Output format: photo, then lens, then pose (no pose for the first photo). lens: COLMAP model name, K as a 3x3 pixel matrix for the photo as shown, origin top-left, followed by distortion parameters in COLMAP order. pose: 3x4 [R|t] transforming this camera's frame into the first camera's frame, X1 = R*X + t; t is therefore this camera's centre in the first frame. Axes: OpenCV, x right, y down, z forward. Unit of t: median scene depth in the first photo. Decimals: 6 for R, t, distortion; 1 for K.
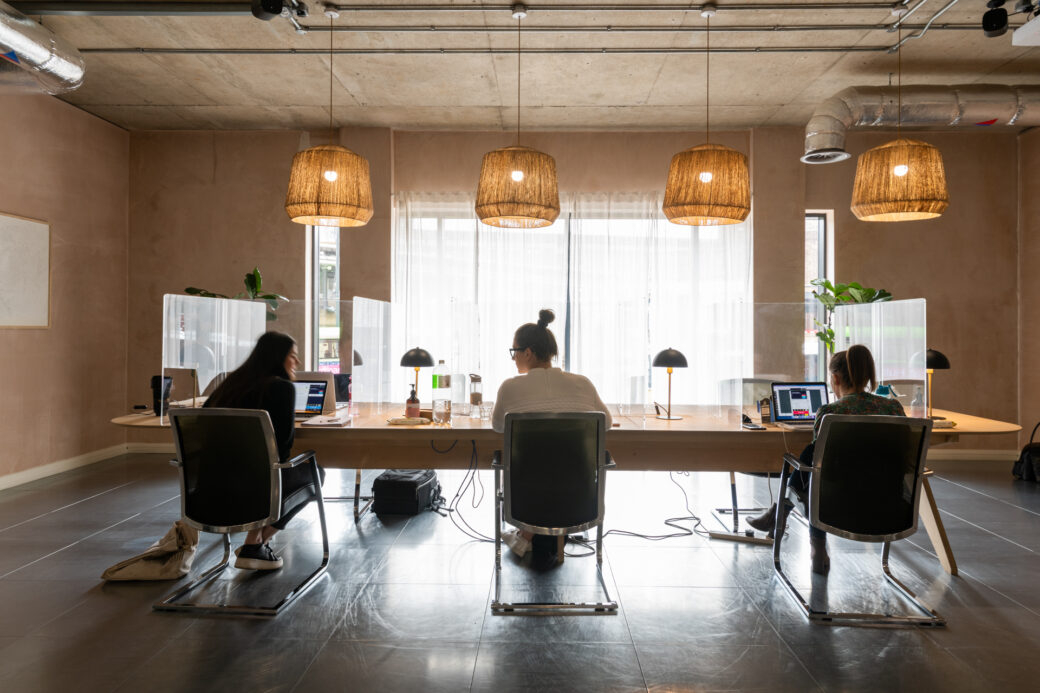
lens RADIAL K [[672.9, 0, 509.6], [0, 672.9, 327.1], [0, 0, 1]] dist [0.005242, 0.001355]
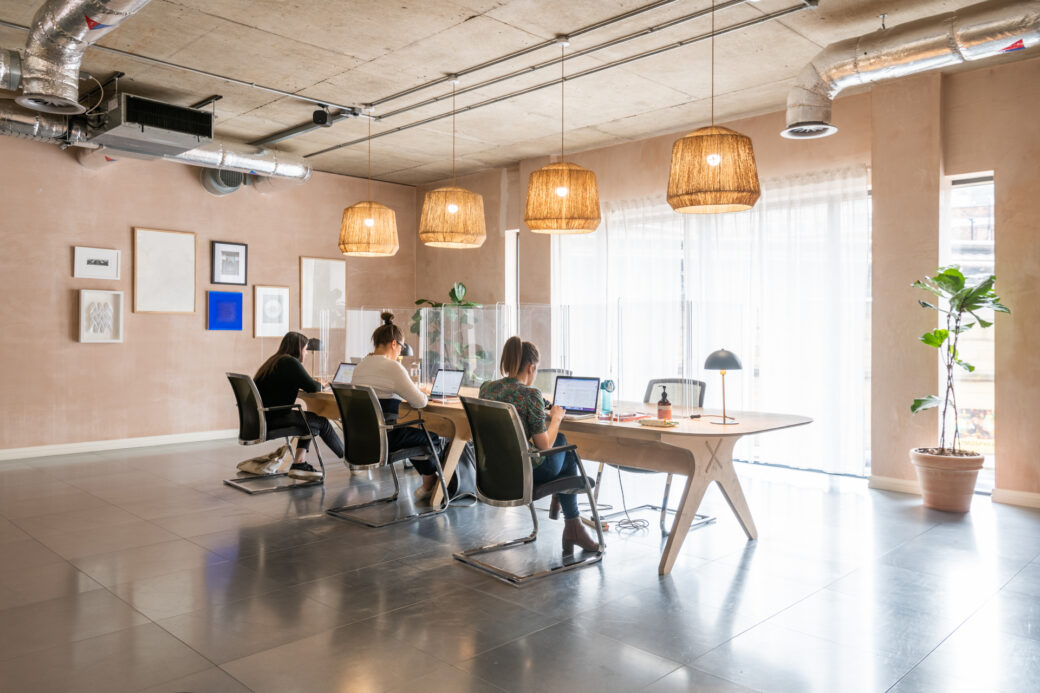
lens RADIAL K [[743.3, 0, 492.1], [0, 743.3, 324.8], [0, 0, 1]] dist [0.000601, -0.001298]
pose [[0.731021, -0.009495, -0.682289, 0.777477], [0.003007, 0.999938, -0.010695, 0.008069], [0.682348, 0.005767, 0.731004, 0.015795]]
